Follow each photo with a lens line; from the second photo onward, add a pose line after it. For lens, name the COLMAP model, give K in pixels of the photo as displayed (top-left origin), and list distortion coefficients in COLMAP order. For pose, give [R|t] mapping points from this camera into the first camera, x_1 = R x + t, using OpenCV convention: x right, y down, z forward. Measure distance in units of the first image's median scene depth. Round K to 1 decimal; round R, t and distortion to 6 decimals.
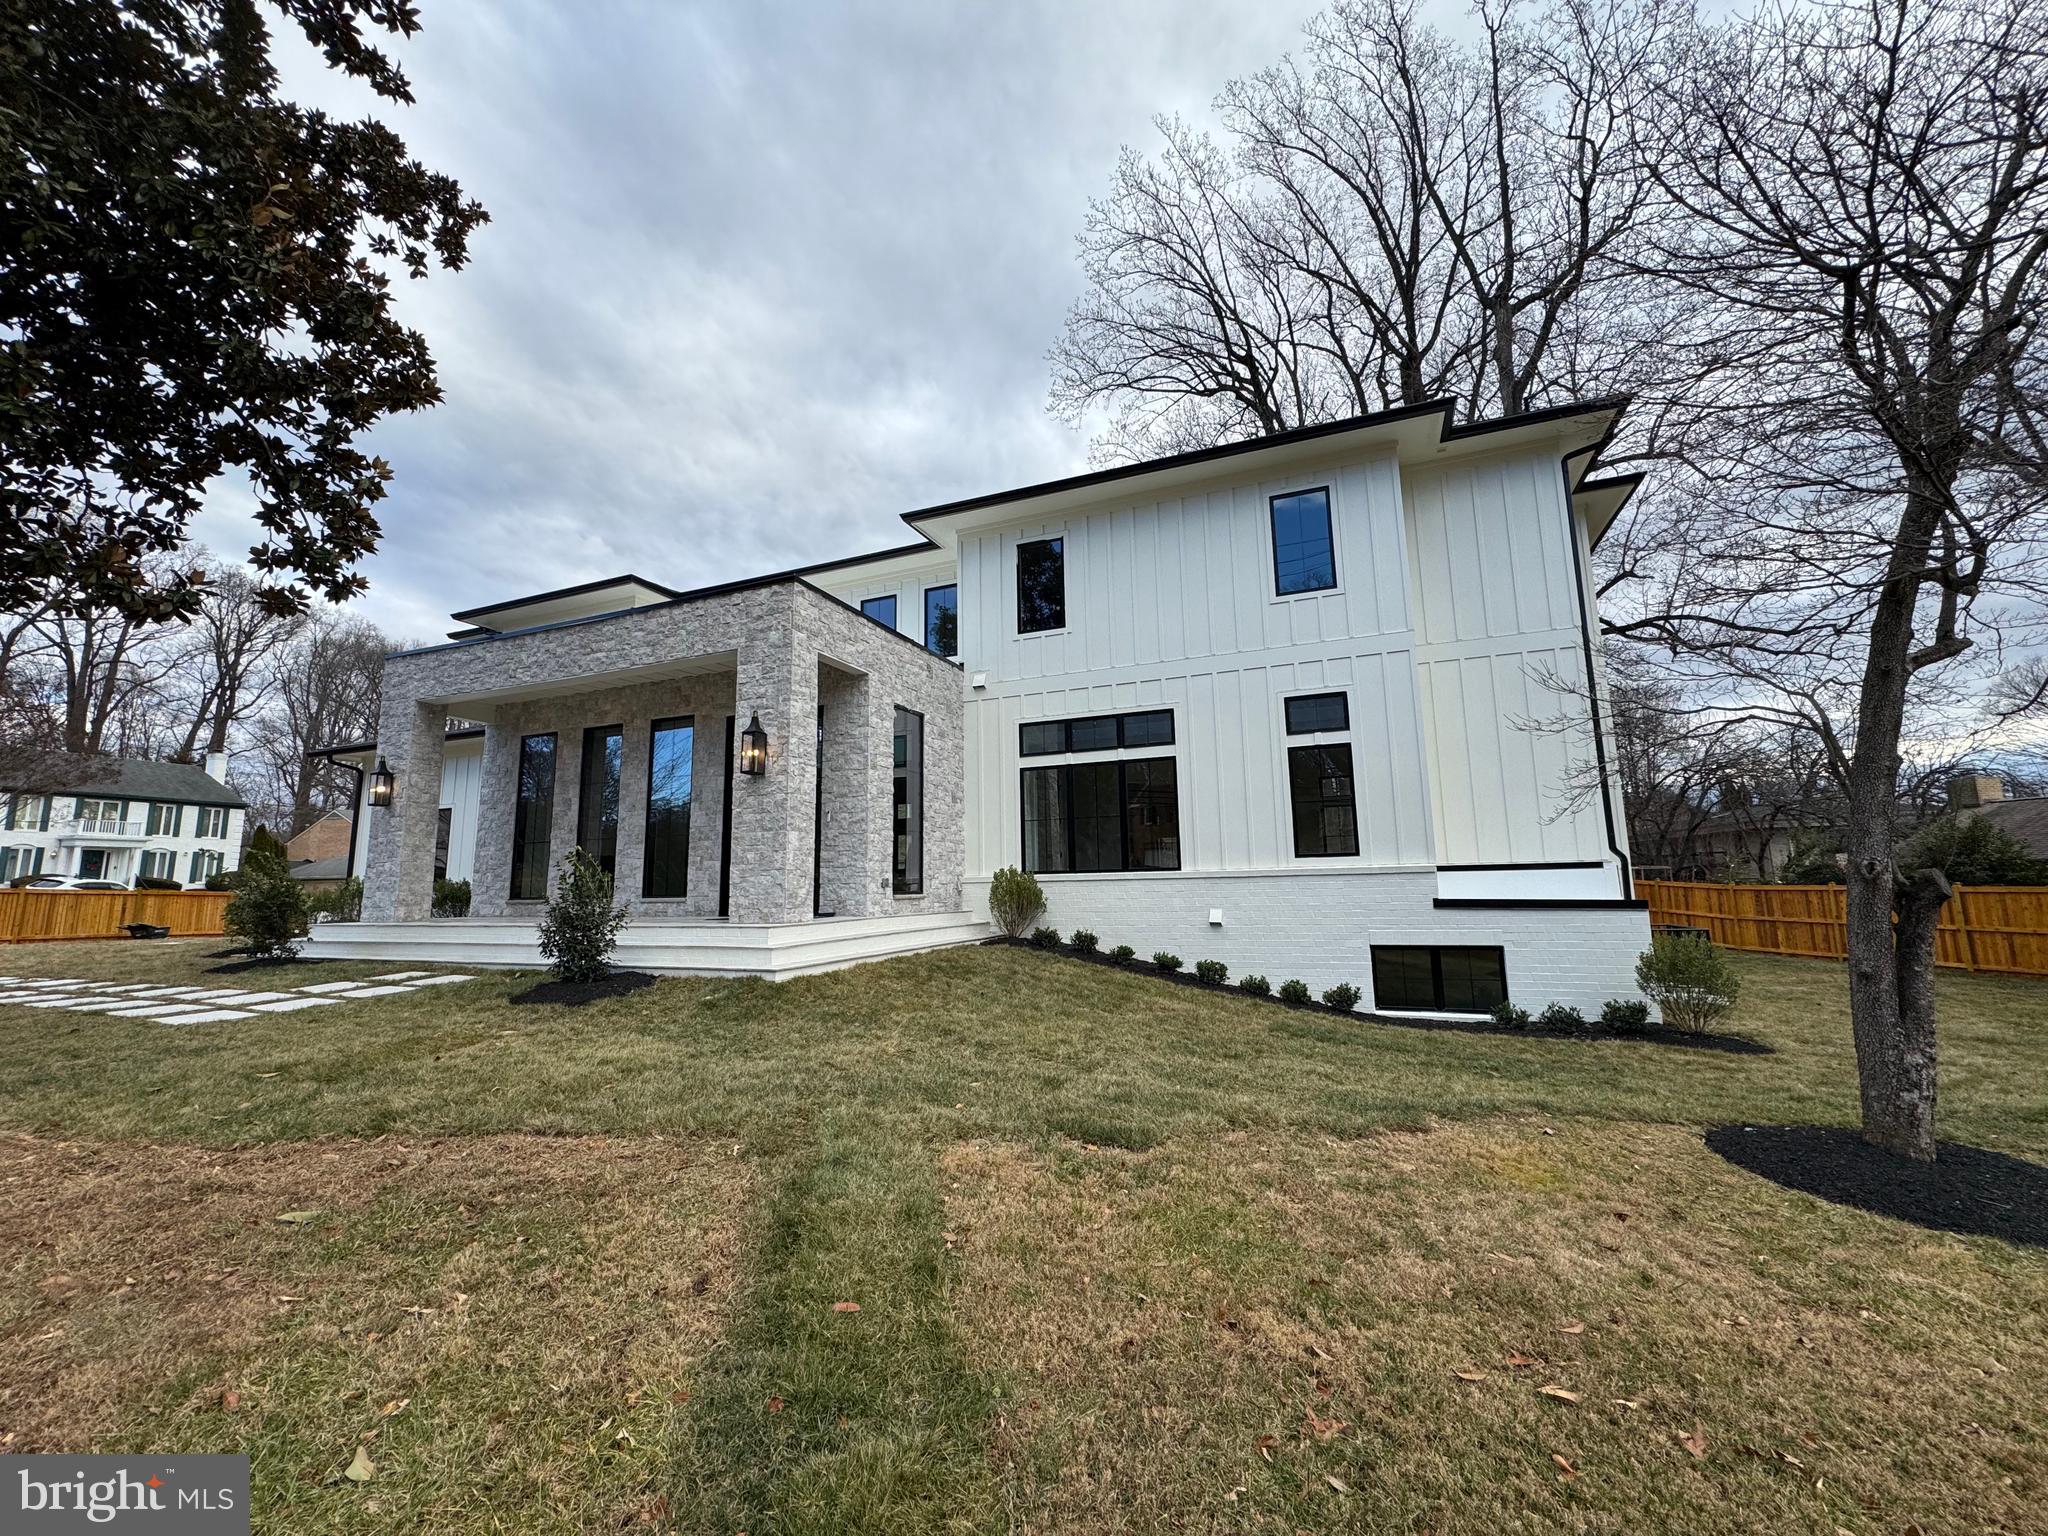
lens RADIAL K [[812.2, 0, 1022.4], [0, 812.2, 765.9], [0, 0, 1]] dist [-0.002283, 0.001267]
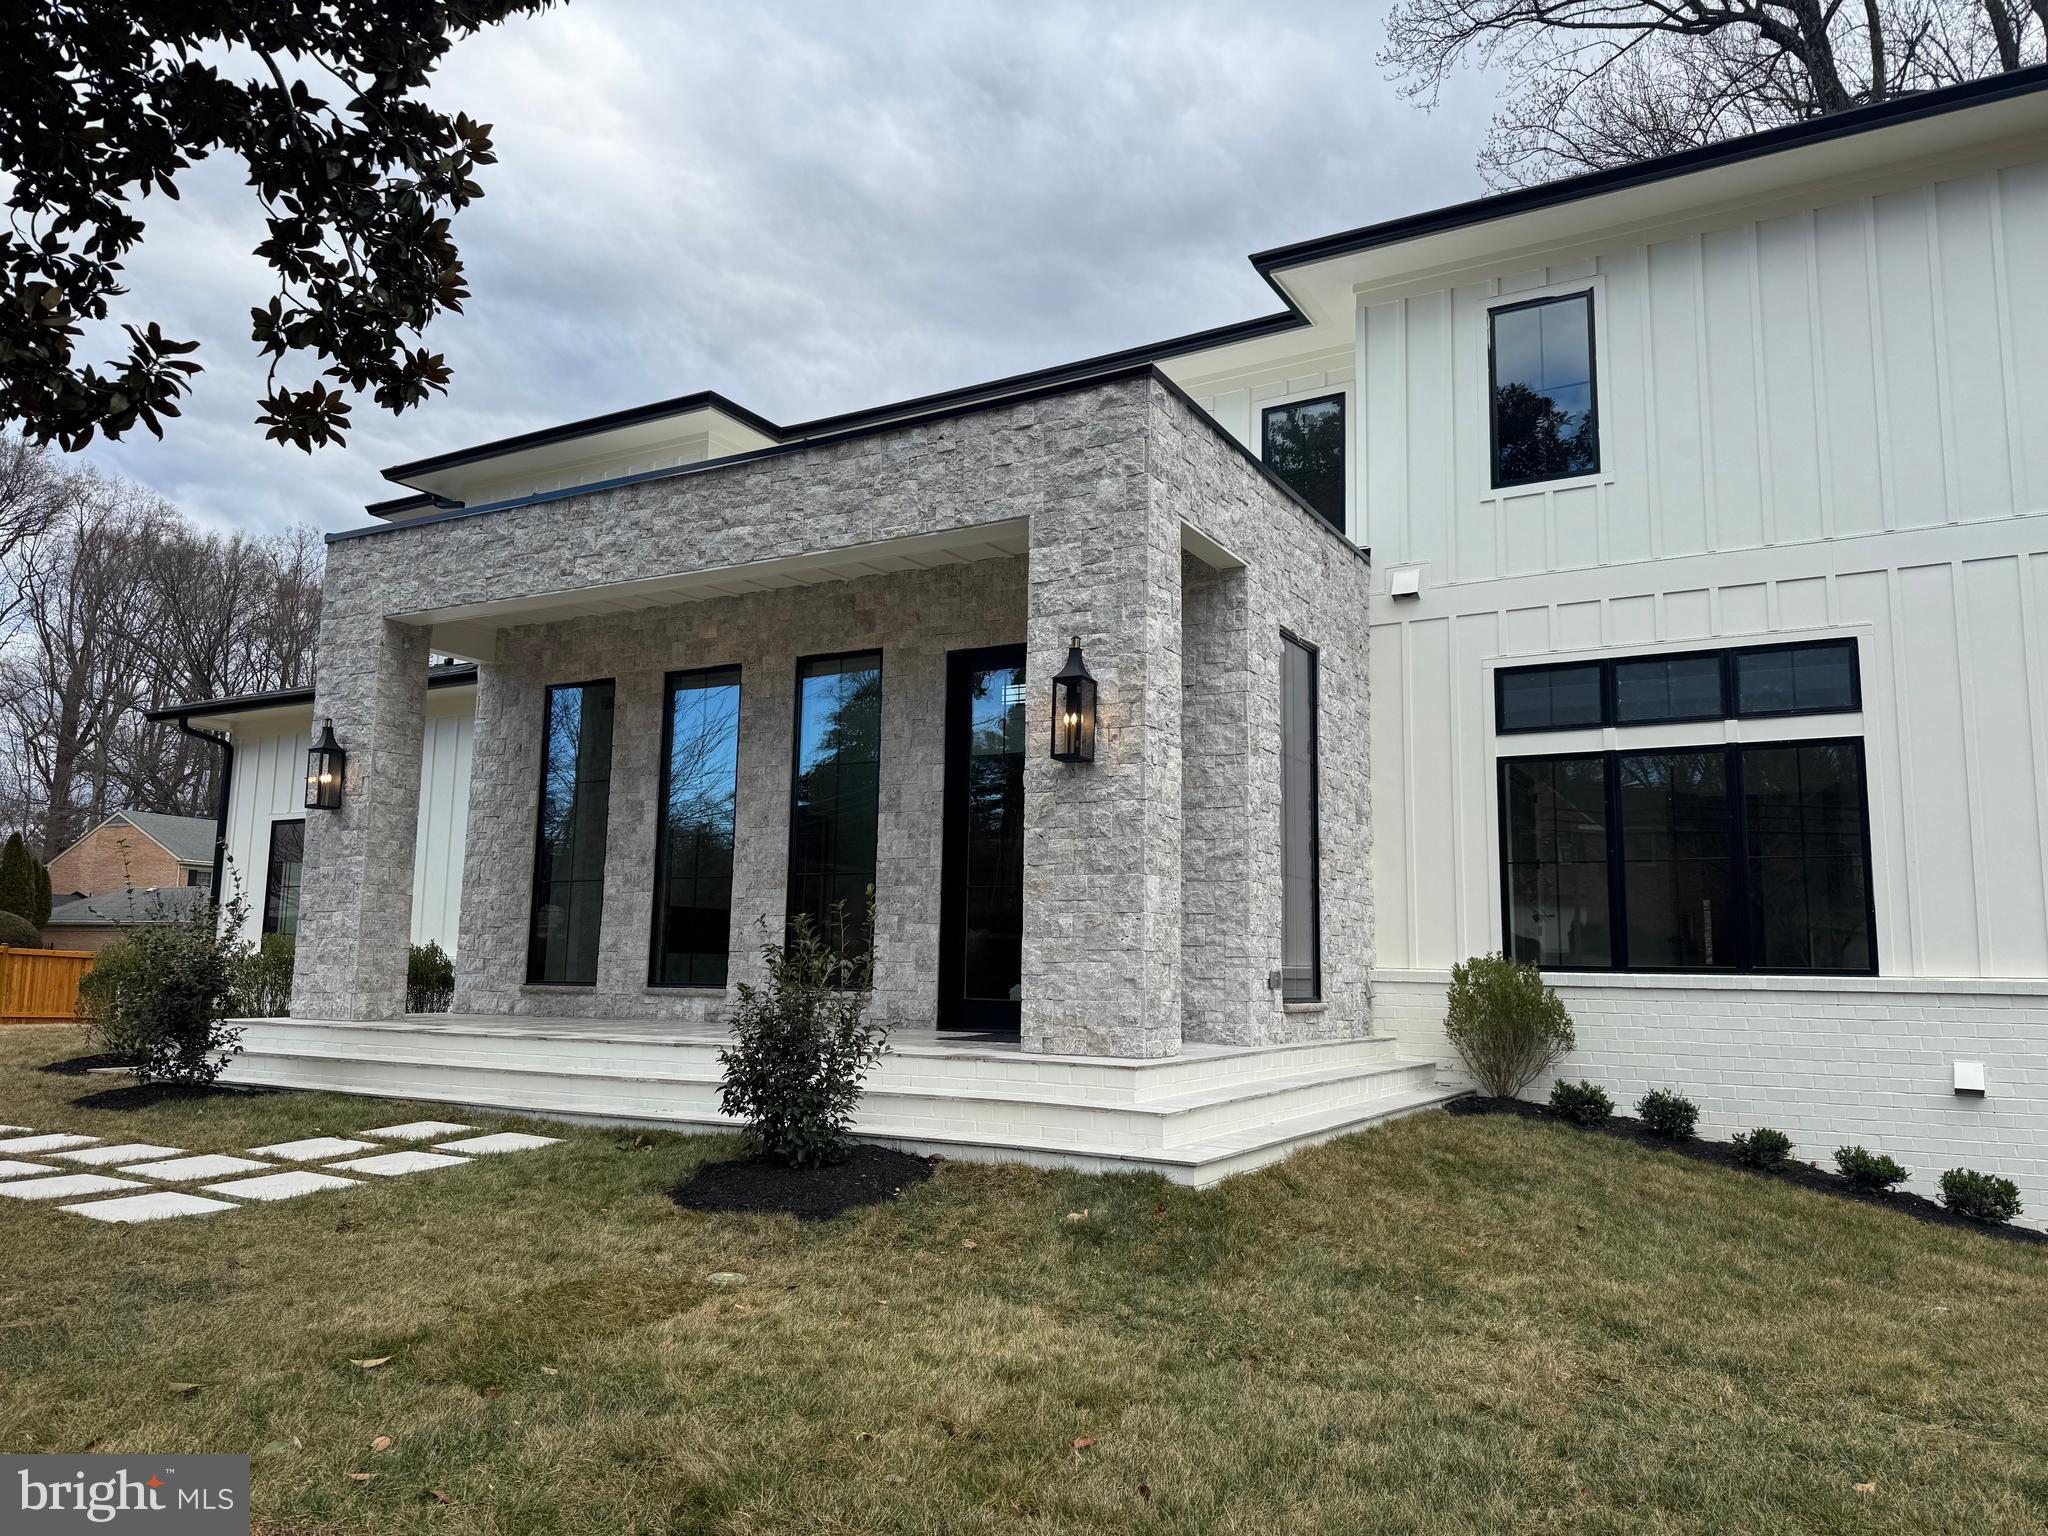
lens RADIAL K [[1439.5, 0, 1017.6], [0, 1439.5, 776.0], [0, 0, 1]] dist [0.050125, -0.047531]
pose [[0.990693, 0.016083, -0.135161, -0.200567], [-0.014028, 0.999771, 0.016144, 0.004475], [0.135389, -0.014097, 0.990692, 0.088192]]
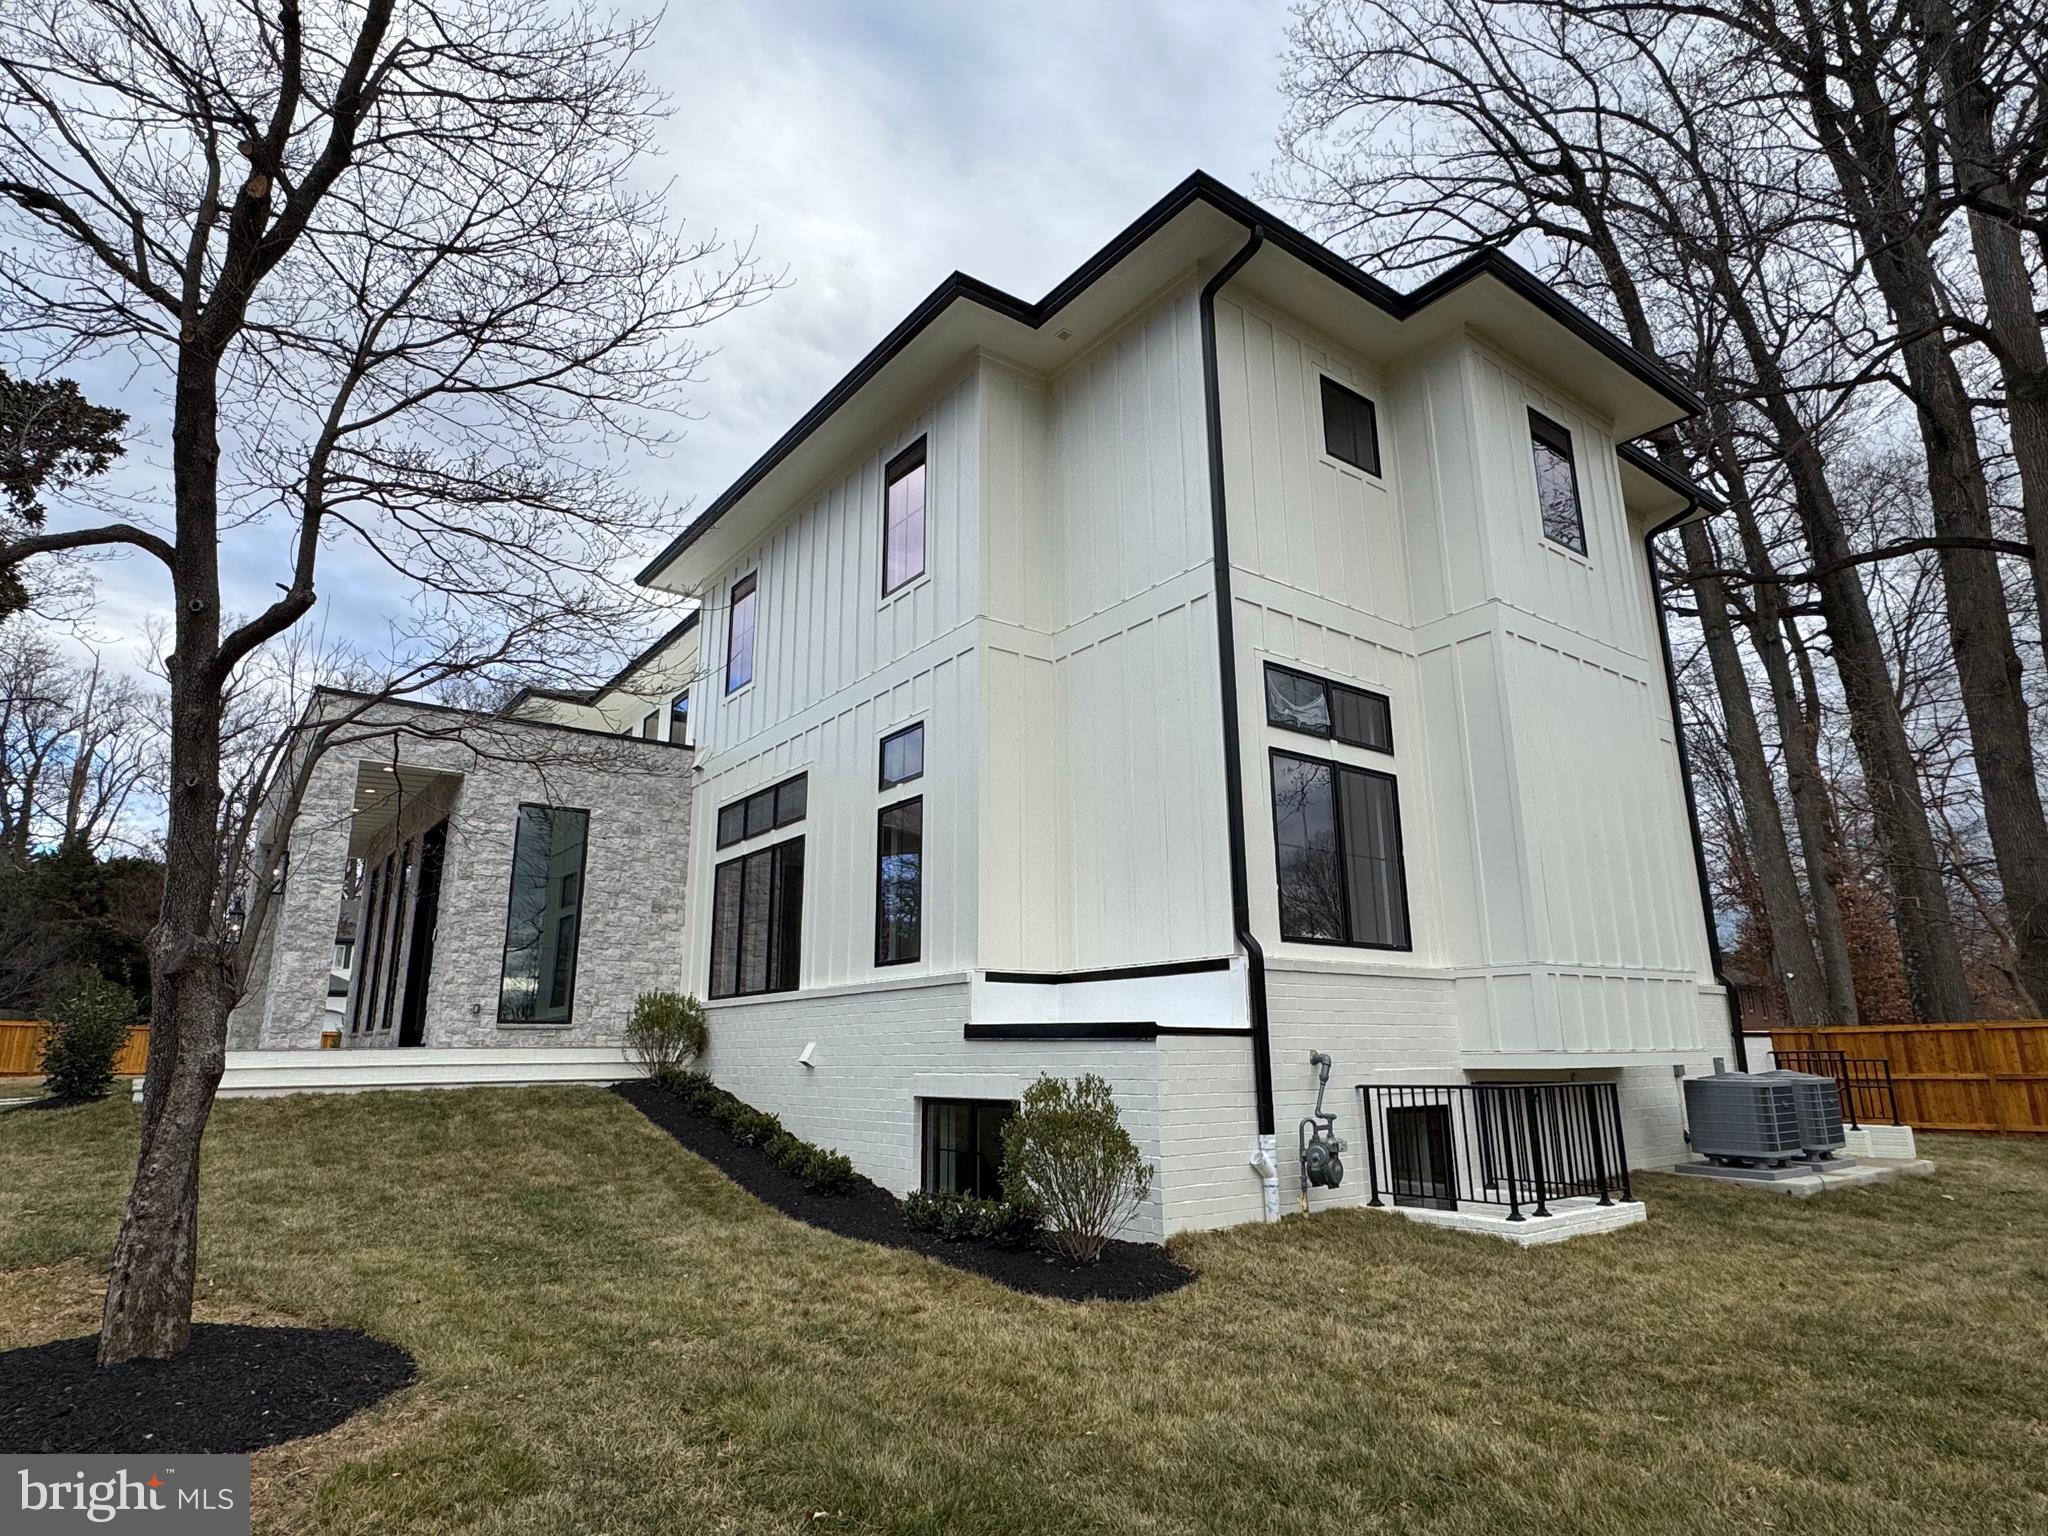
lens RADIAL K [[1141.0, 0, 1021.5], [0, 1141.0, 774.4], [0, 0, 1]] dist [0.001150, 0.000060]
pose [[0.861742, -0.111647, -0.494909, 0.936108], [0.069413, 0.992258, -0.102981, 0.058285], [0.502575, 0.054390, 0.862821, 0.213682]]
